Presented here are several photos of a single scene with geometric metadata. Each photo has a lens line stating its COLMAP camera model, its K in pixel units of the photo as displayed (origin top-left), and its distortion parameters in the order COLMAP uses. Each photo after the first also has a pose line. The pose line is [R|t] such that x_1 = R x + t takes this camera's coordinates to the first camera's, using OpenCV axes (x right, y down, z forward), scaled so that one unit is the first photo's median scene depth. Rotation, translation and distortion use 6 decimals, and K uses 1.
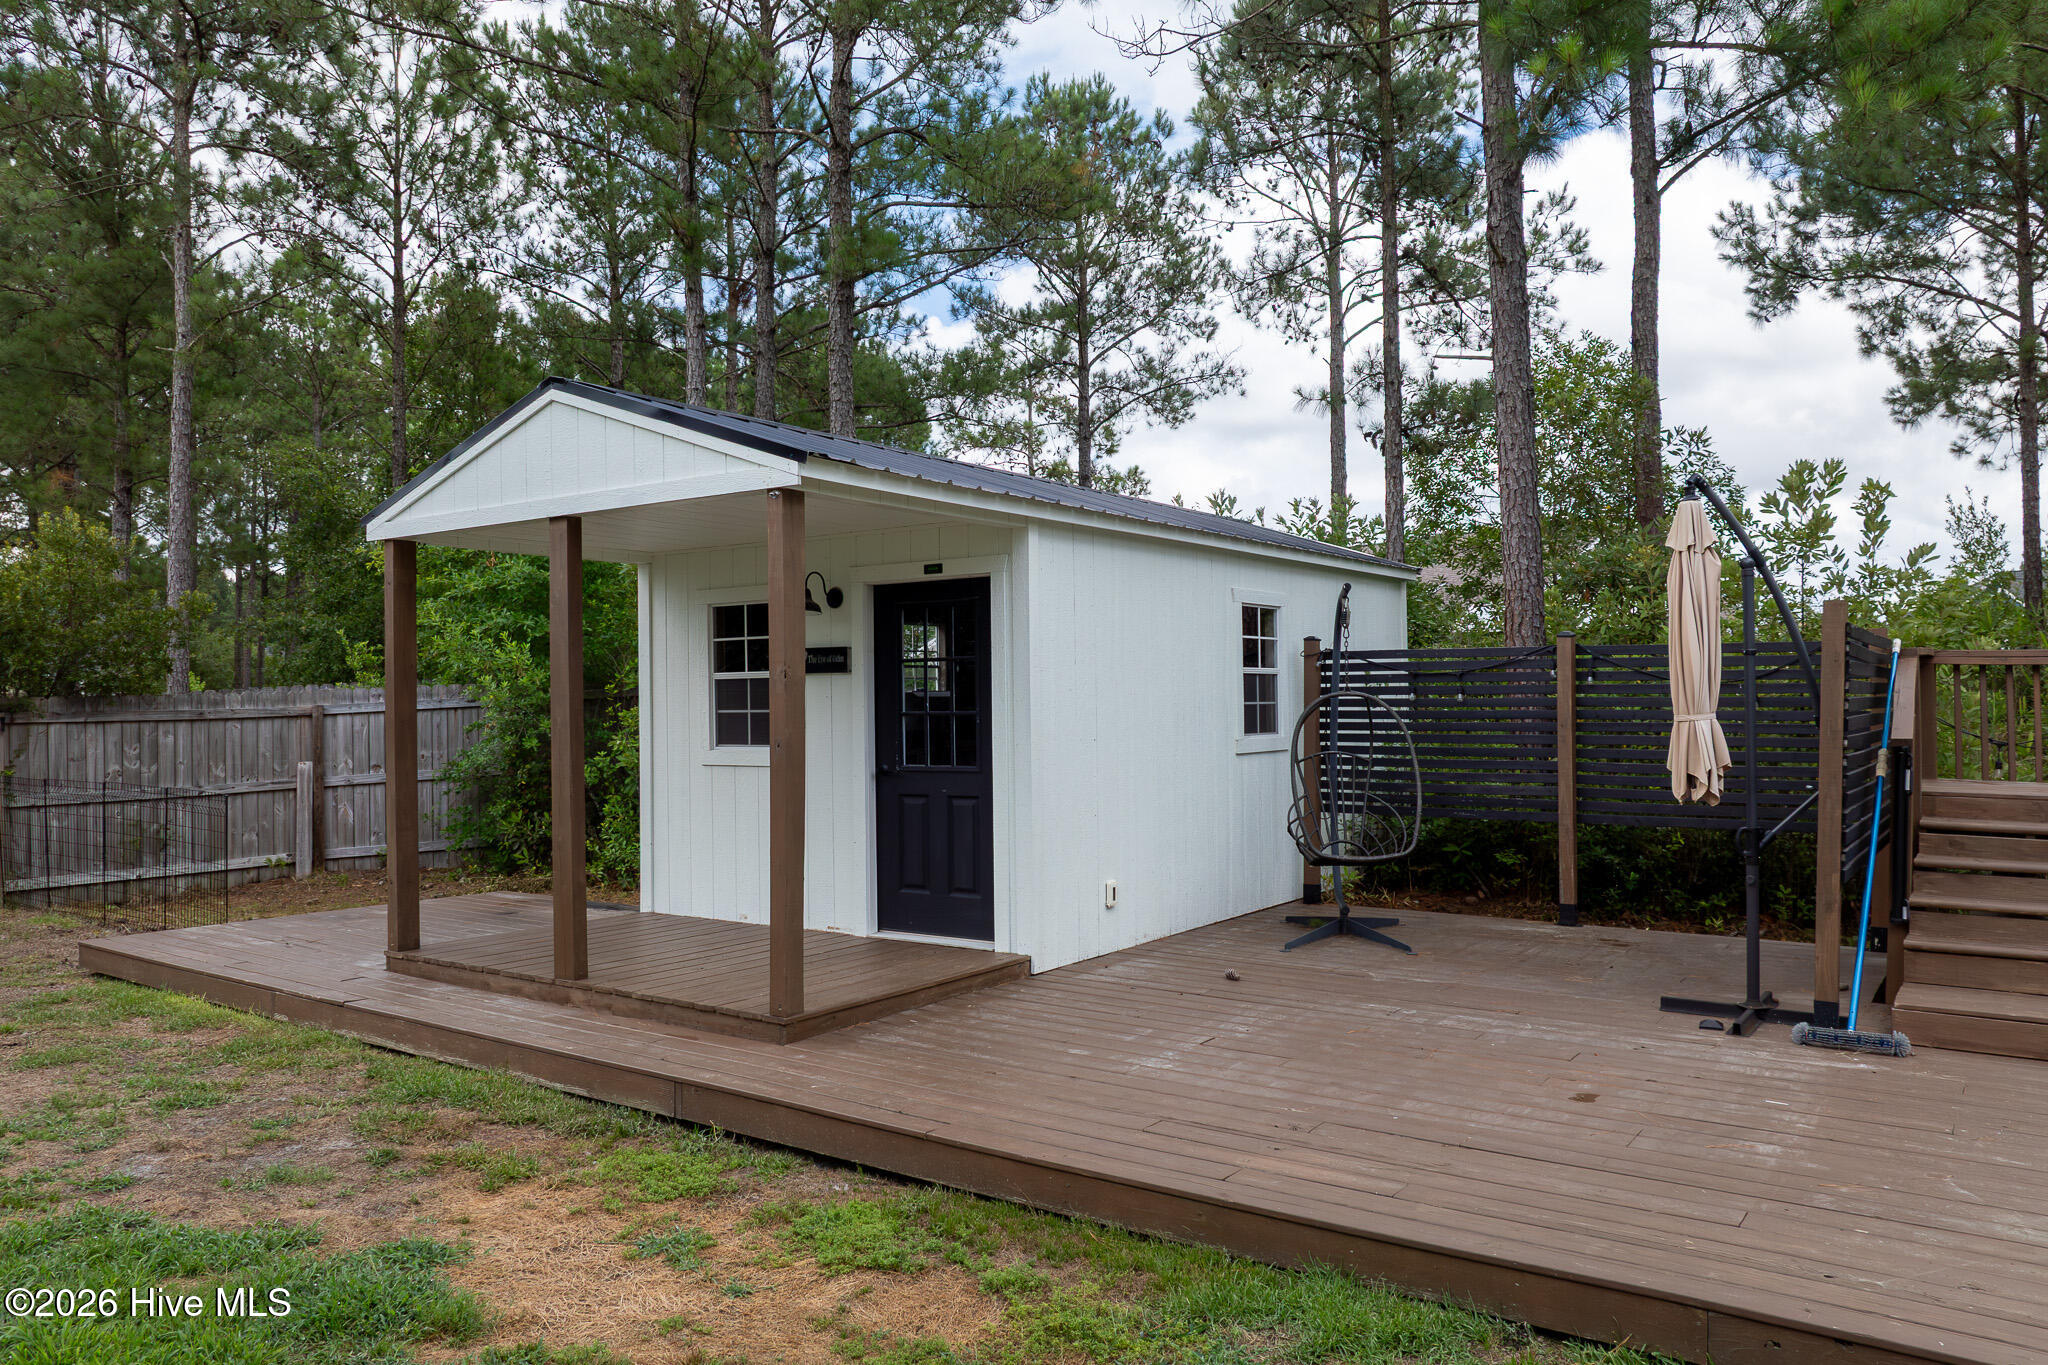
lens RADIAL K [[1458.4, 0, 1038.4], [0, 1458.4, 688.8], [0, 0, 1]] dist [-0.039005, -0.002859]
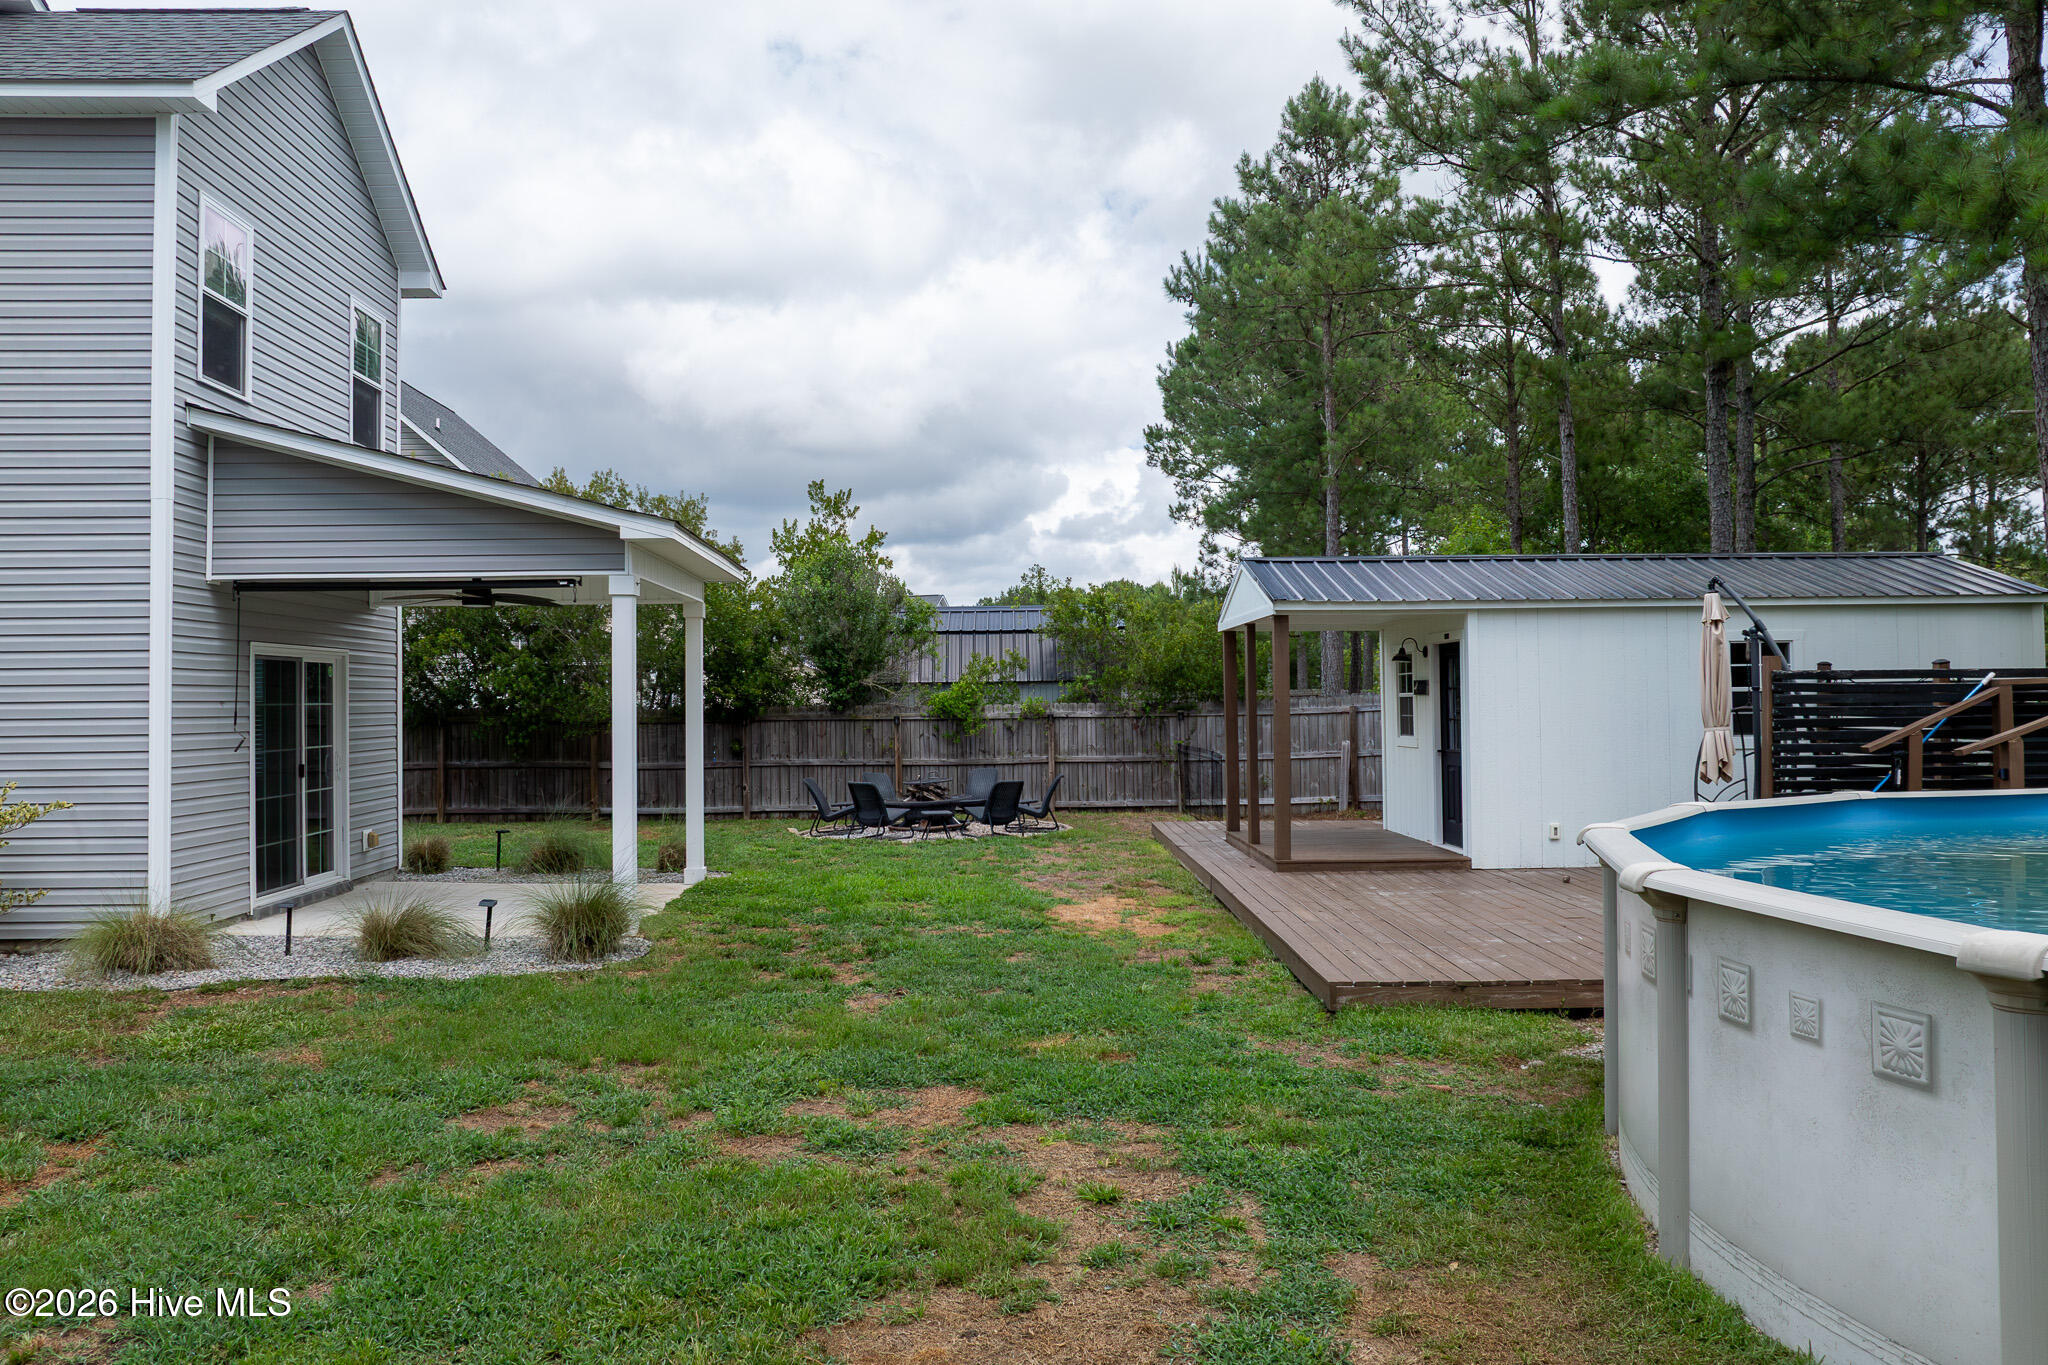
lens RADIAL K [[1453.6, 0, 1008.6], [0, 1453.6, 679.4], [0, 0, 1]] dist [-0.034105, -0.002282]
pose [[0.584127, -0.008886, -0.811614, 0.916566], [0.011870, 0.999927, -0.002405, -0.029039], [0.811576, -0.008229, 0.584189, -0.398300]]
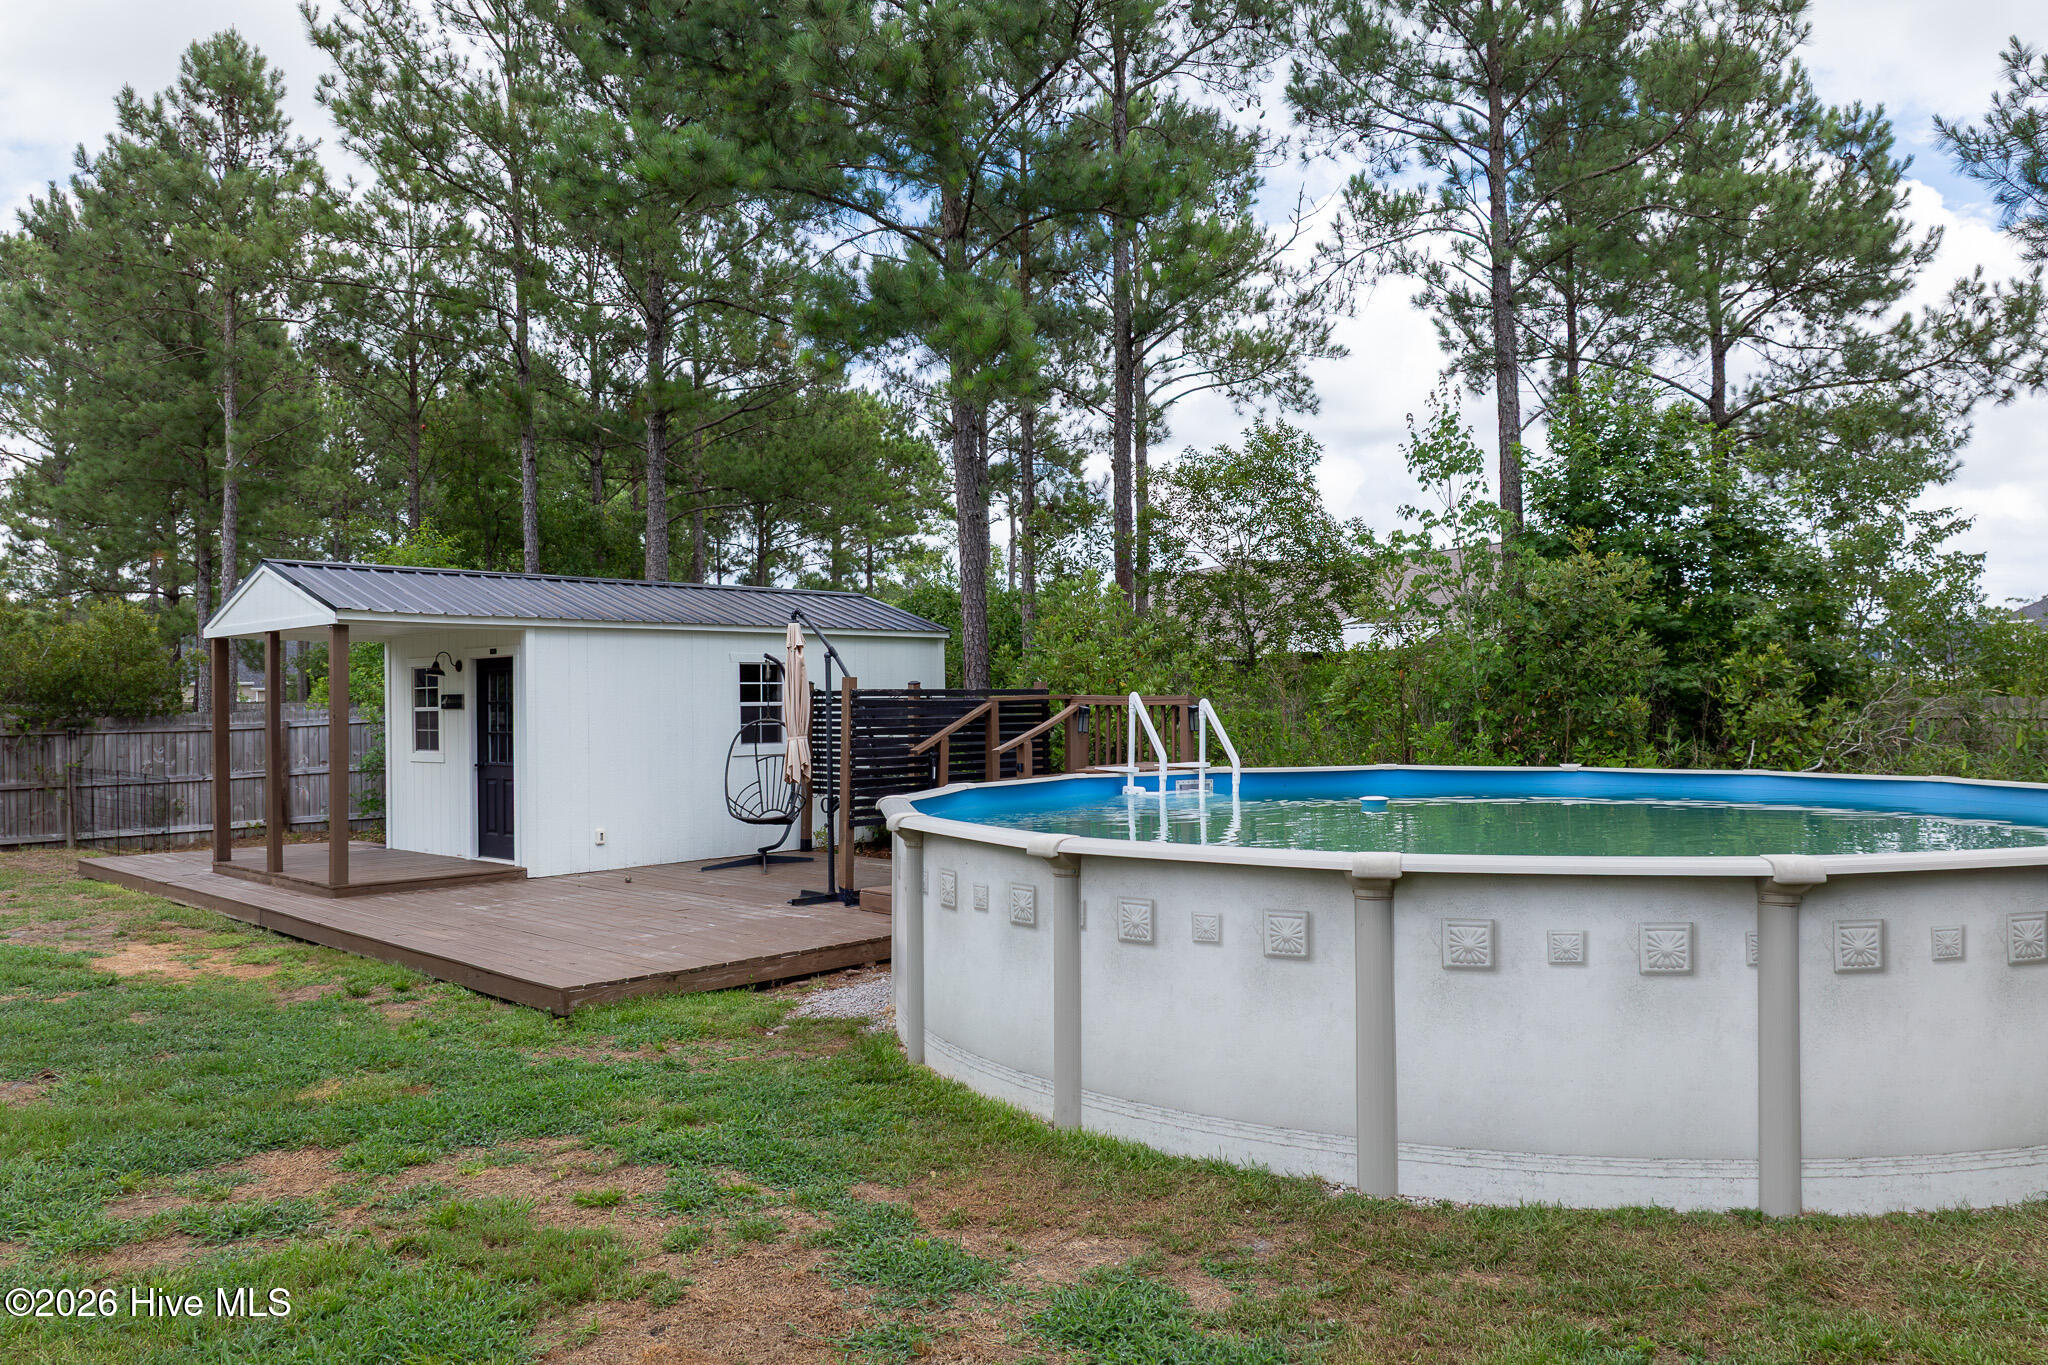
lens RADIAL K [[1458.4, 0, 1038.4], [0, 1458.4, 688.8], [0, 0, 1]] dist [-0.039005, -0.002859]
pose [[0.991953, -0.003133, -0.126571, 0.718350], [0.003258, 0.999994, 0.000780, -0.031922], [0.126568, -0.001186, 0.991957, -0.594859]]
